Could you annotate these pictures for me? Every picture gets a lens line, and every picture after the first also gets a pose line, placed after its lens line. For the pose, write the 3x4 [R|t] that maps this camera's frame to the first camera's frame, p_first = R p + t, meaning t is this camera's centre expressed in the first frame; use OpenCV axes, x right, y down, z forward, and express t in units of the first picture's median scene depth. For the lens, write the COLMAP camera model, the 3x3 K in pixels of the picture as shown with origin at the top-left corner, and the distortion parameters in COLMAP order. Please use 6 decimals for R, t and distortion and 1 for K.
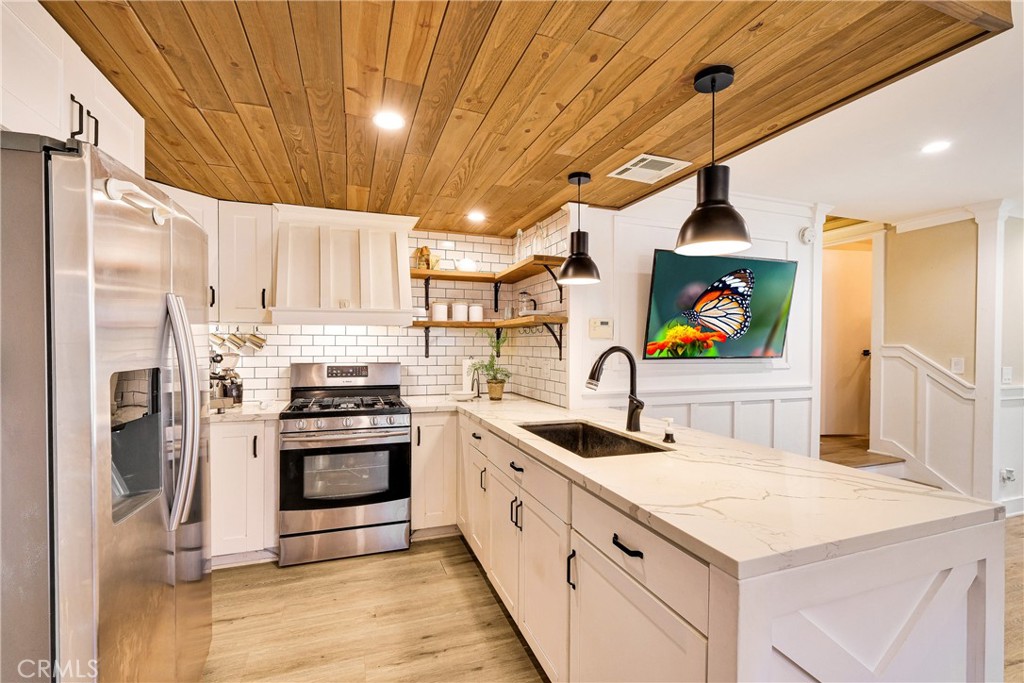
lens RADIAL K [[446.9, 0, 502.0], [0, 446.9, 345.5], [0, 0, 1]] dist [-0.000751, 0.000352]
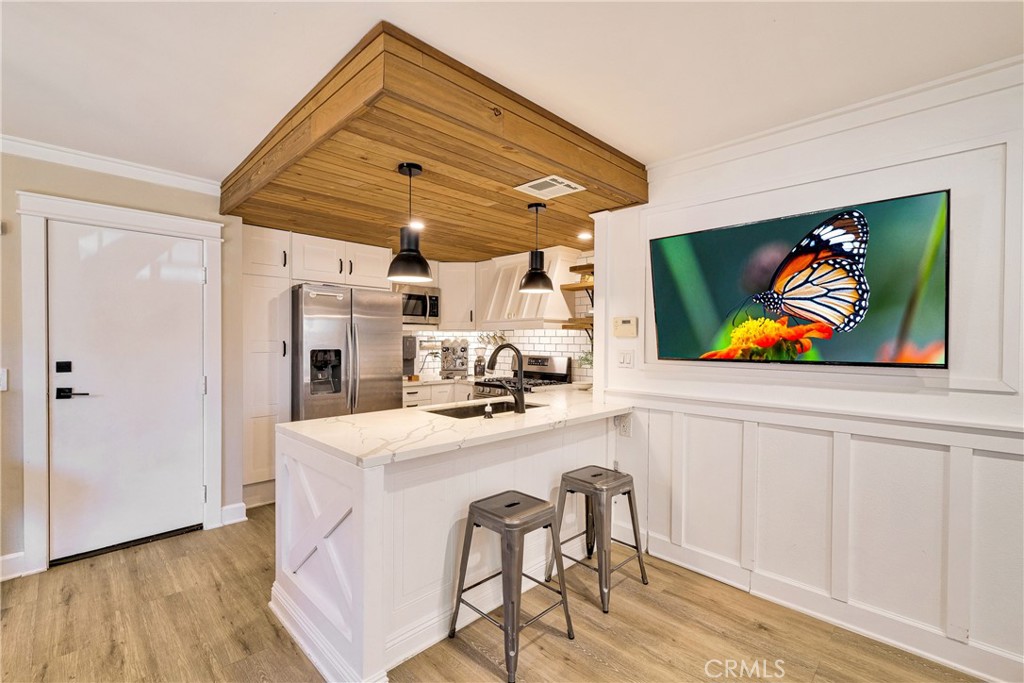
lens RADIAL K [[446.9, 0, 503.2], [0, 446.9, 344.6], [0, 0, 1]] dist [-0.000751, 0.000352]
pose [[0.425814, 0.006393, -0.904788, 1.259146], [-0.009509, 0.999951, 0.002591, 0.001132], [0.904761, 0.007500, 0.425854, 0.398907]]
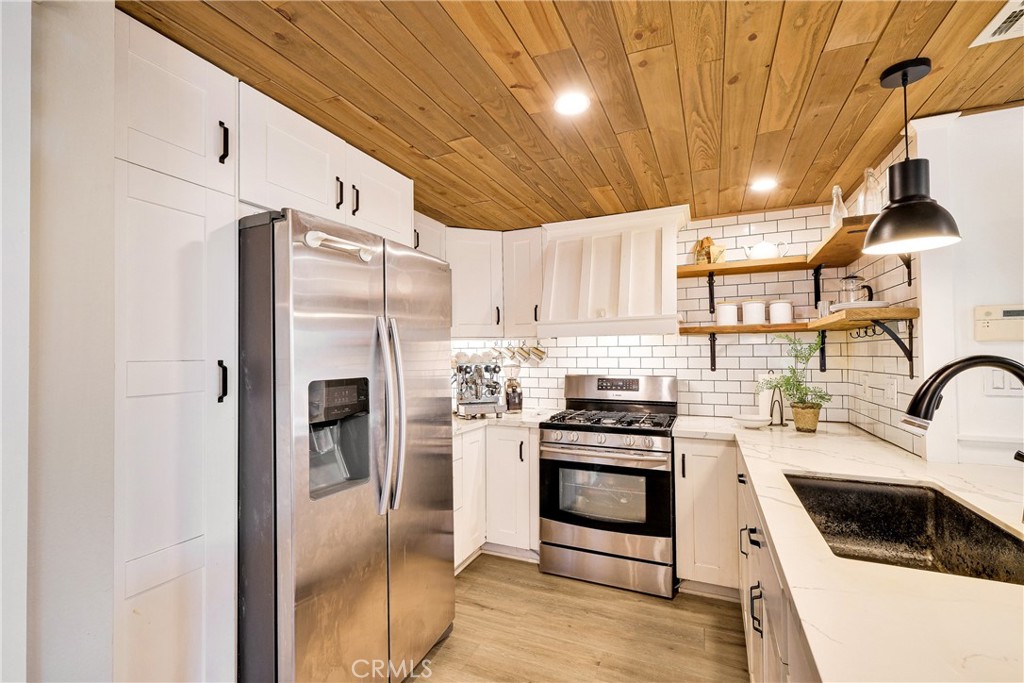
lens RADIAL K [[446.9, 0, 504.0], [0, 446.9, 345.6], [0, 0, 1]] dist [-0.000751, 0.000352]
pose [[0.720849, -0.025474, -0.692624, 0.192641], [0.009098, 0.999586, -0.027295, -0.000590], [0.693033, 0.013374, 0.720782, 0.208503]]
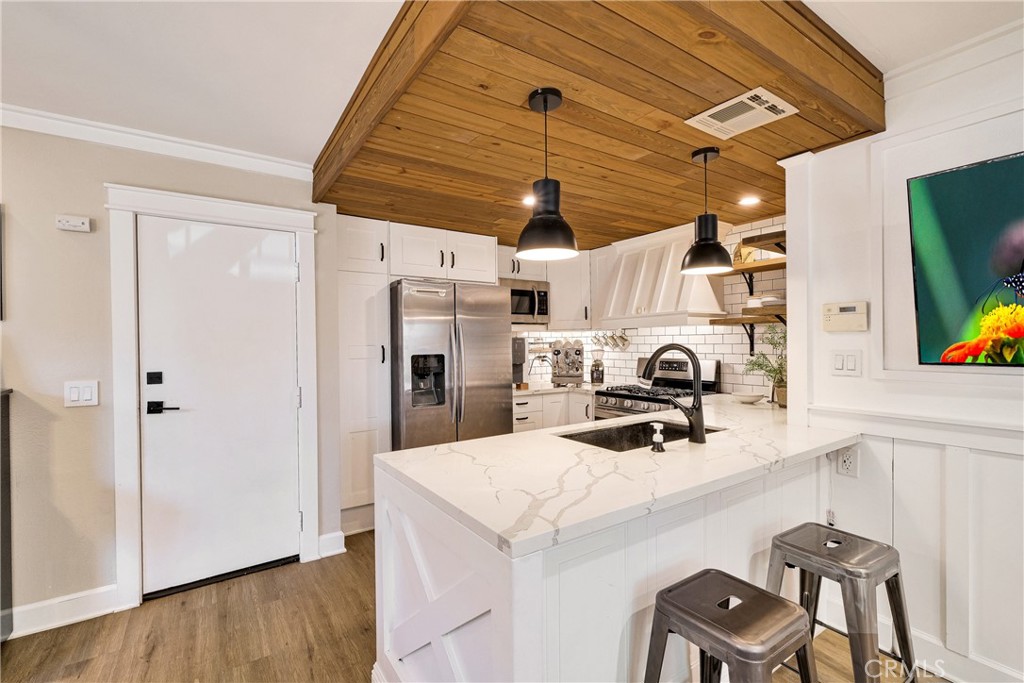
lens RADIAL K [[446.9, 0, 503.8], [0, 446.9, 344.9], [0, 0, 1]] dist [-0.000751, 0.000352]
pose [[0.246481, -0.003009, -0.969143, 0.943495], [0.006438, 0.999978, -0.001468, 0.002723], [0.969126, -0.005877, 0.246495, 0.393331]]
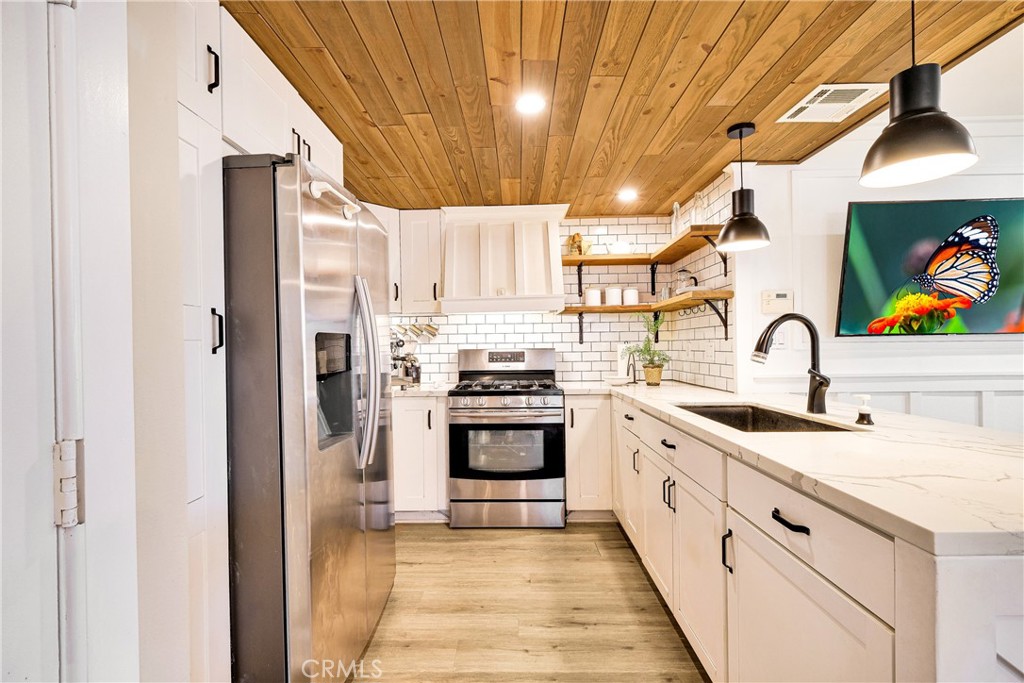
lens RADIAL K [[446.9, 0, 503.3], [0, 446.9, 344.9], [0, 0, 1]] dist [-0.000751, 0.000352]
pose [[0.934679, -0.019292, -0.354969, 0.037973], [0.017522, 0.999813, -0.008200, 0.053393], [0.355061, 0.001445, 0.934842, -0.003317]]
